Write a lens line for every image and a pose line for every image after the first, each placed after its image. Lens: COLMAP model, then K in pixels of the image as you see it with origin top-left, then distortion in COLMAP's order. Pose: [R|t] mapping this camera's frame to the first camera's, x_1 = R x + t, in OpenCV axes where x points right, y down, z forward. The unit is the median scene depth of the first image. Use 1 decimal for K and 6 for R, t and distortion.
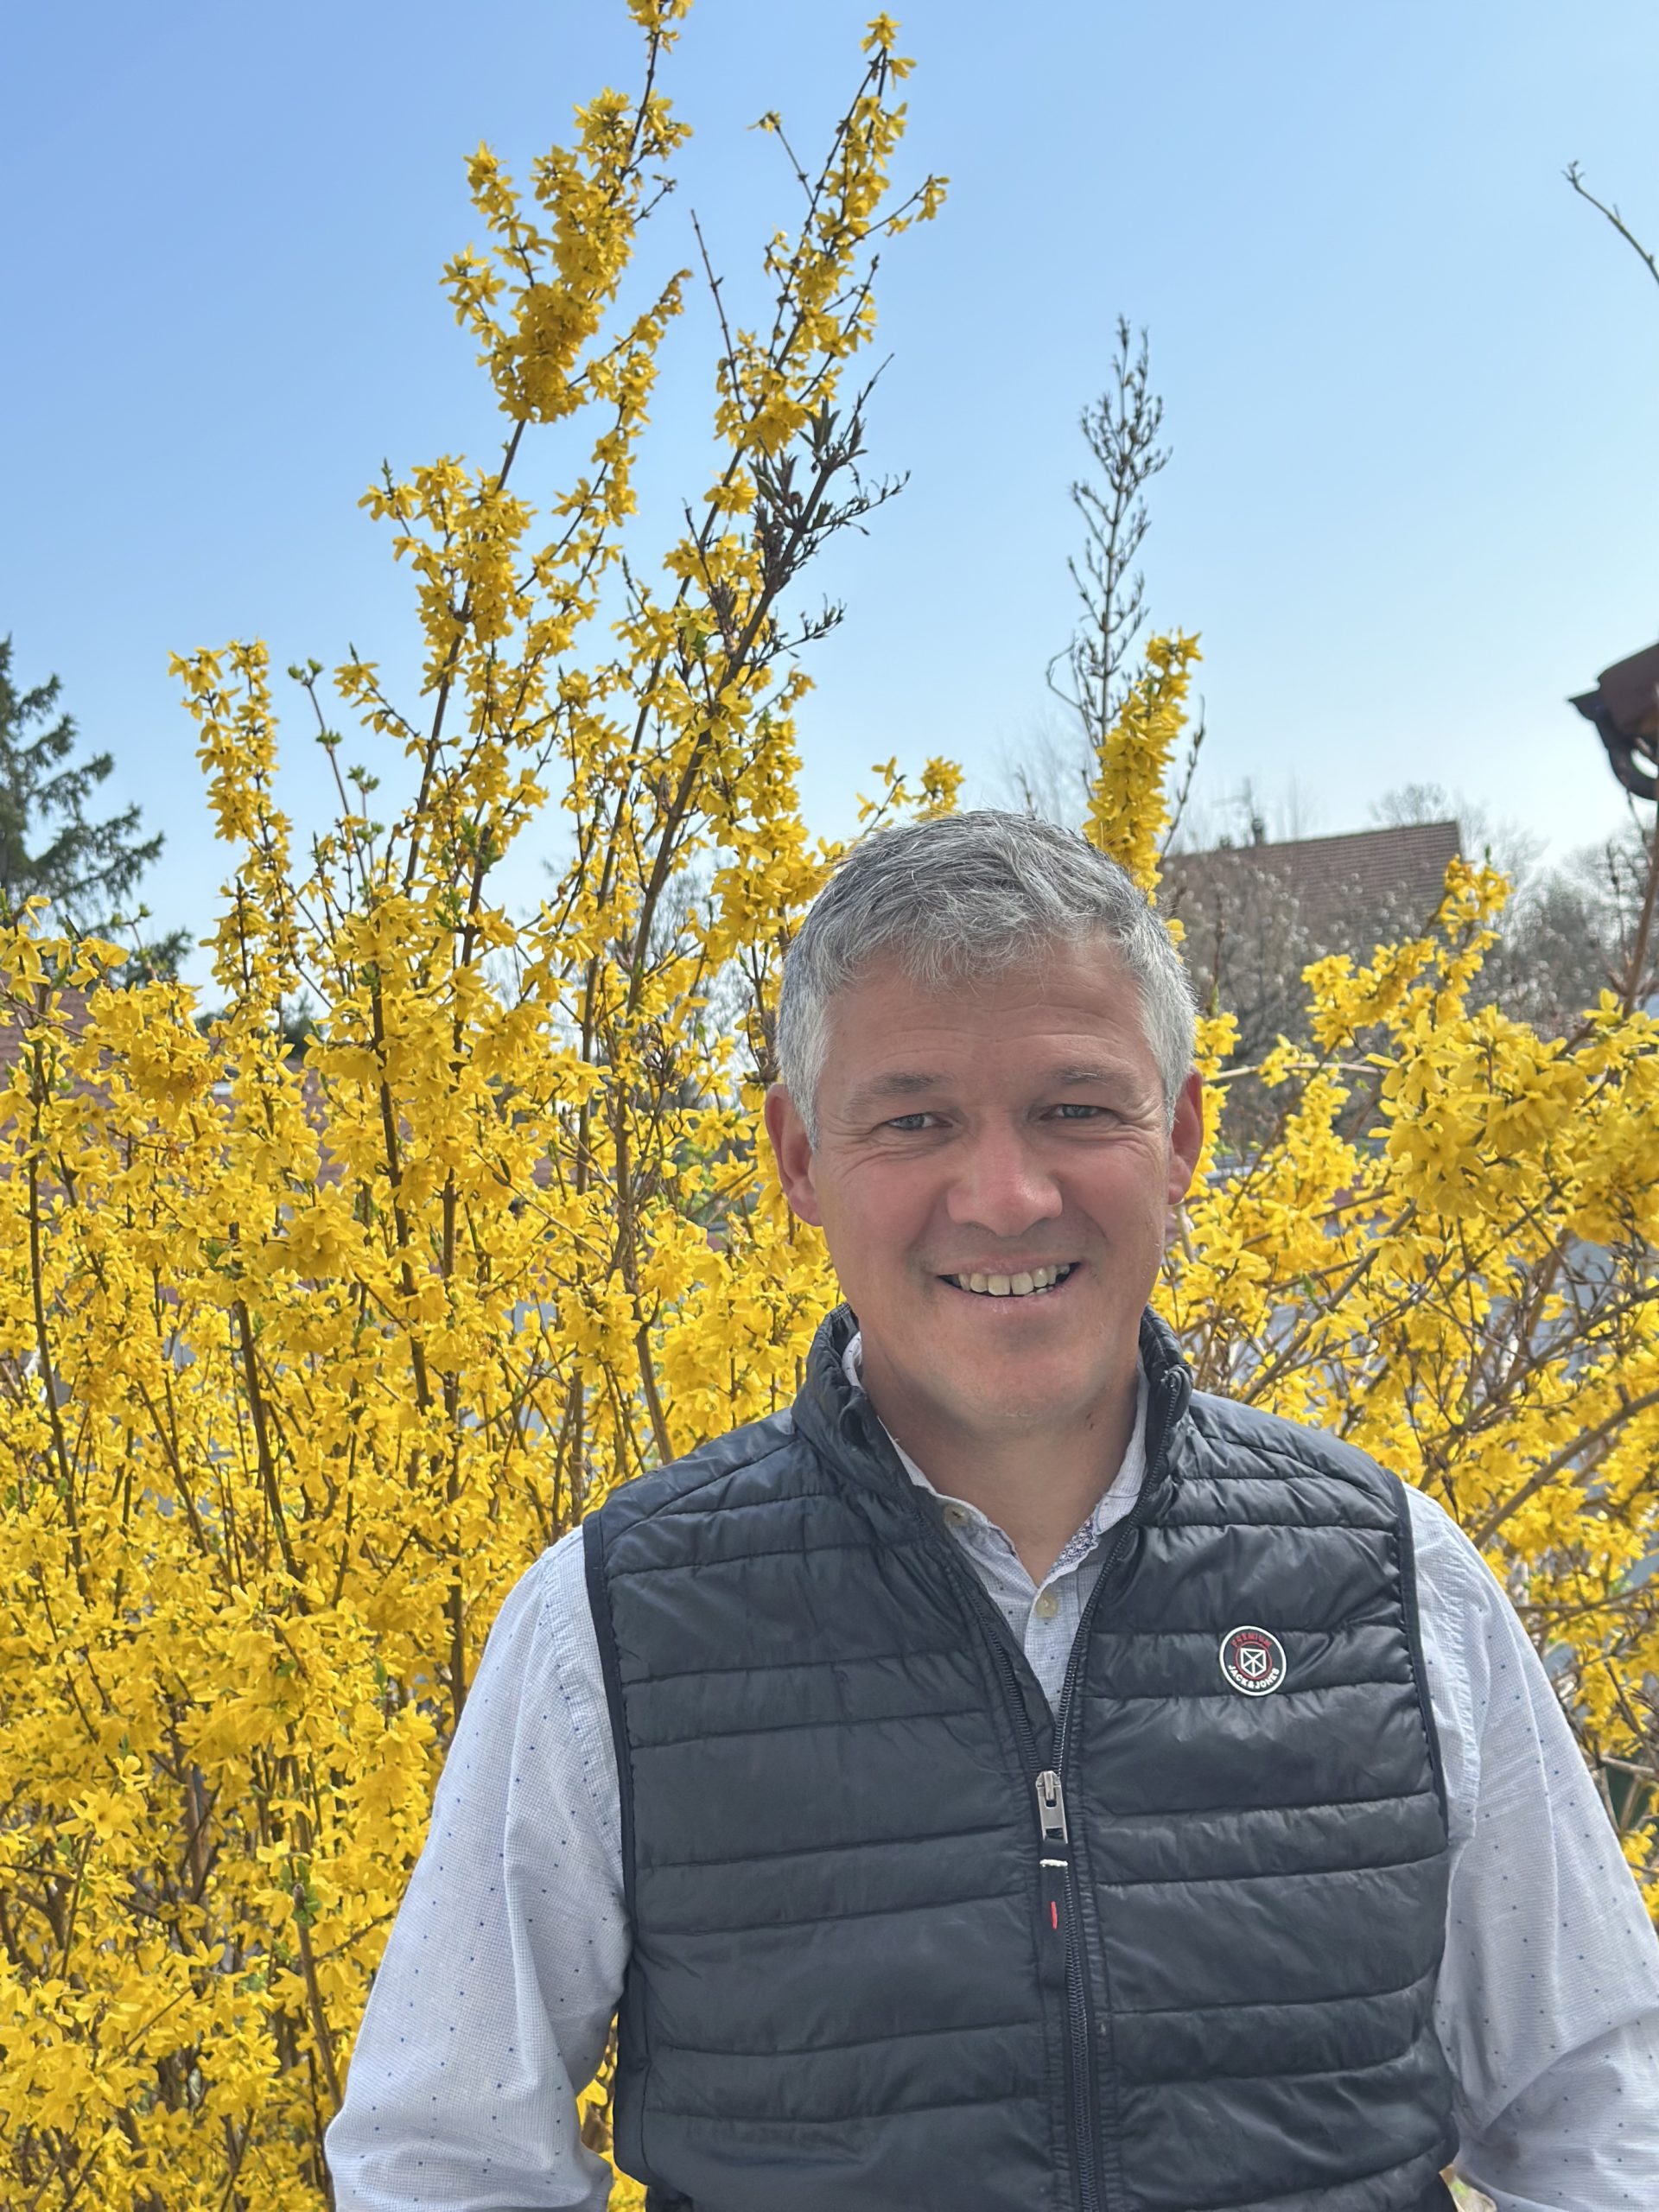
lens RADIAL K [[3123.9, 0, 833.0], [0, 3123.9, 1132.4], [0, 0, 1]] dist [0.166004, -0.151220]
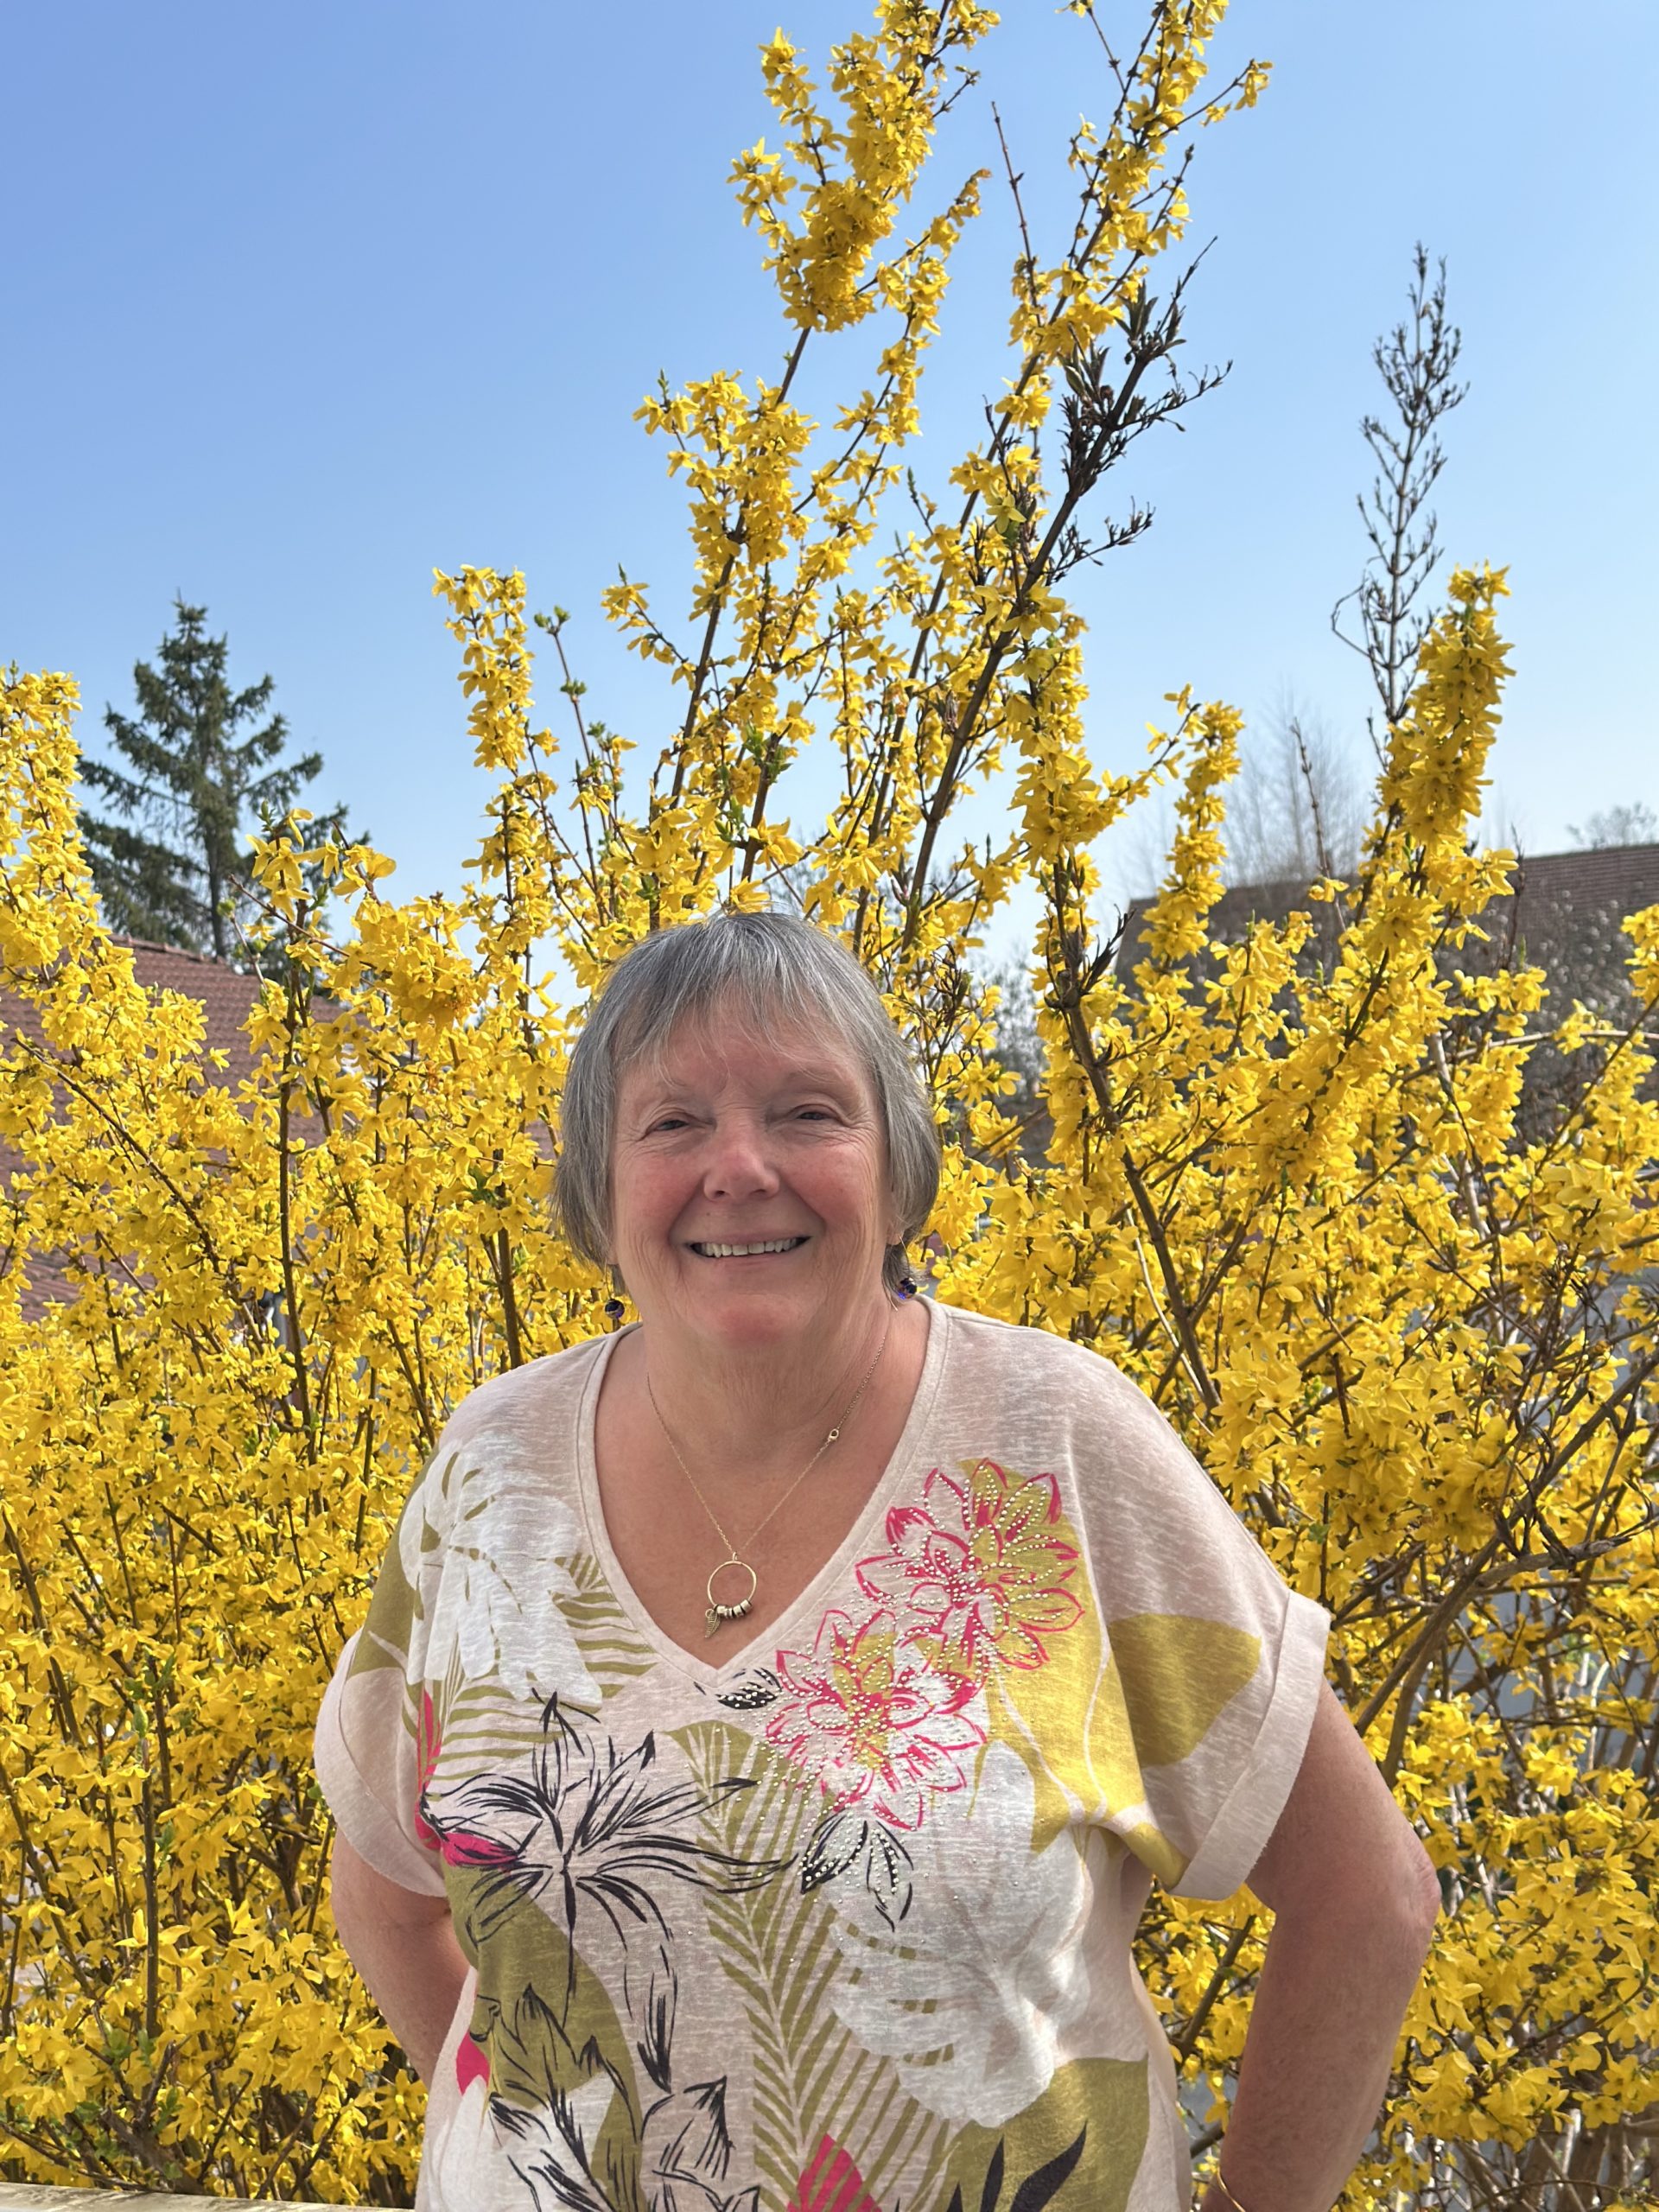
lens RADIAL K [[3119.0, 0, 833.8], [0, 3119.0, 1138.7], [0, 0, 1]] dist [0.174679, -0.247237]
pose [[0.998013, 0.023110, -0.058615, -0.027729], [-0.023275, 0.999727, -0.002137, 0.020729], [0.058549, 0.003497, 0.998278, 0.049699]]
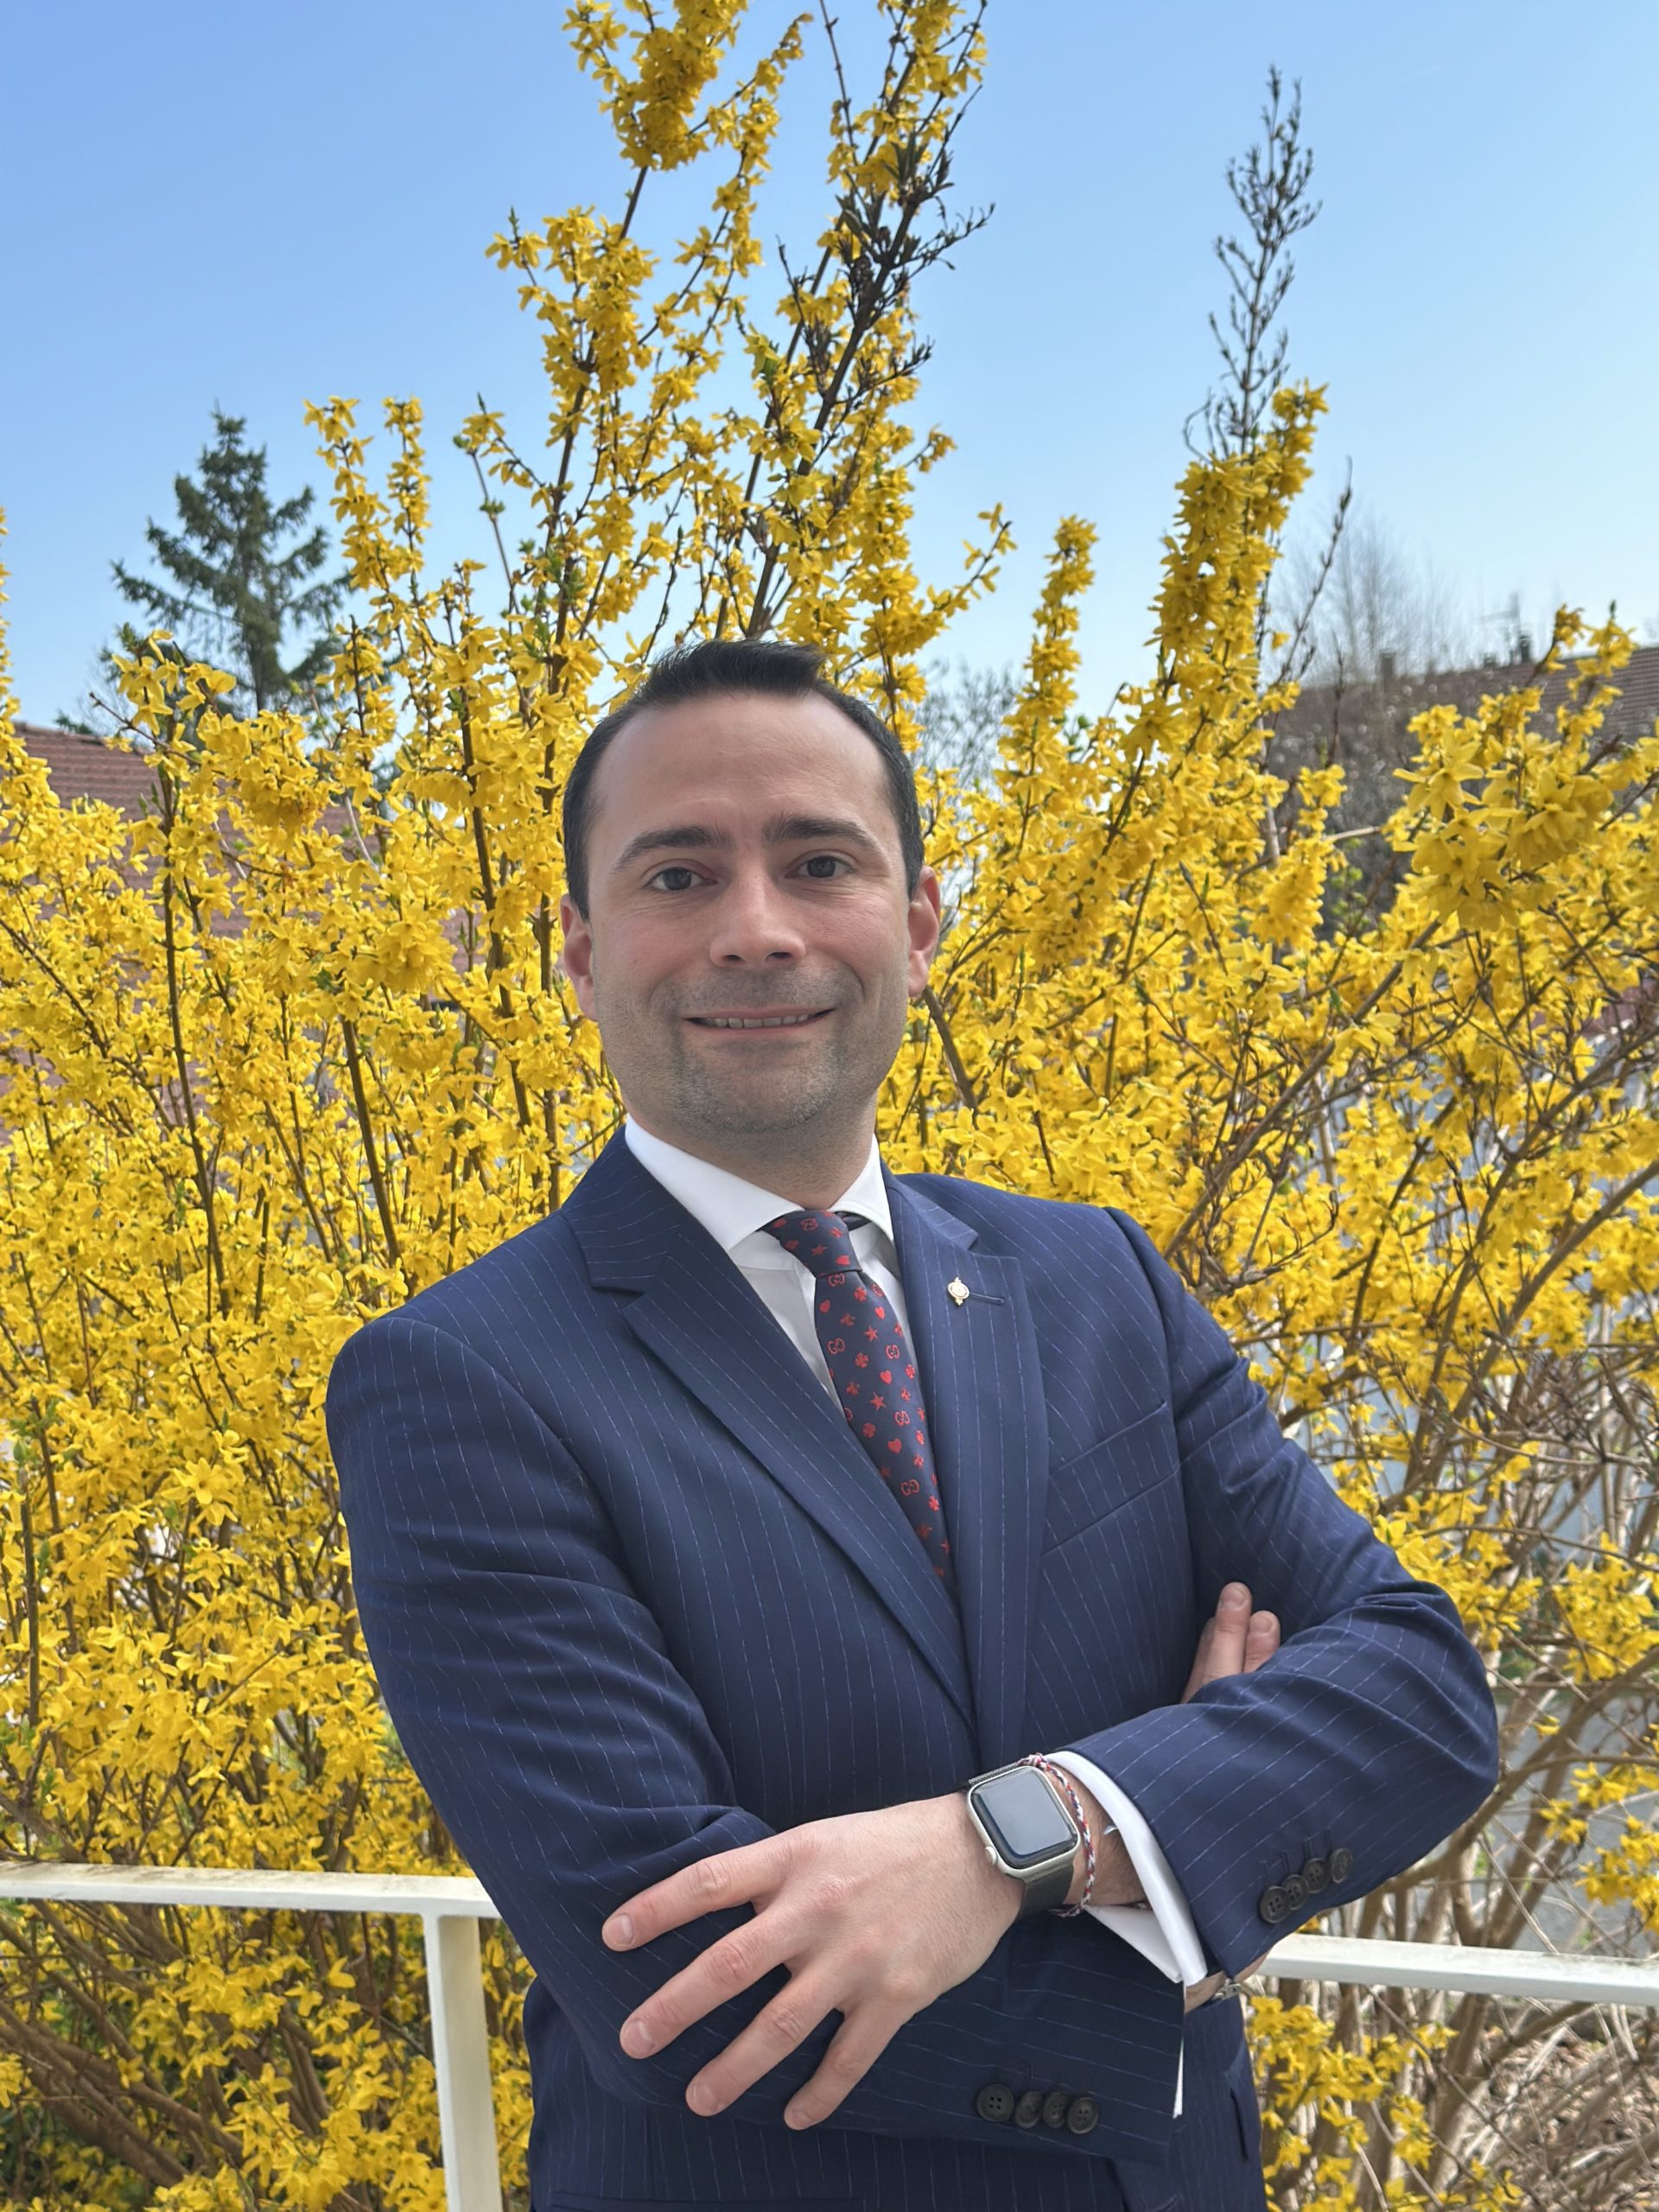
lens RADIAL K [[3130.2, 0, 830.0], [0, 3130.2, 1133.1], [0, 0, 1]] dist [0.161477, -0.119141]
pose [[0.996632, 0.017047, -0.080209, 0.048583], [-0.012543, 0.998333, 0.056331, 0.025868], [0.081036, -0.055135, 0.995185, -0.028964]]
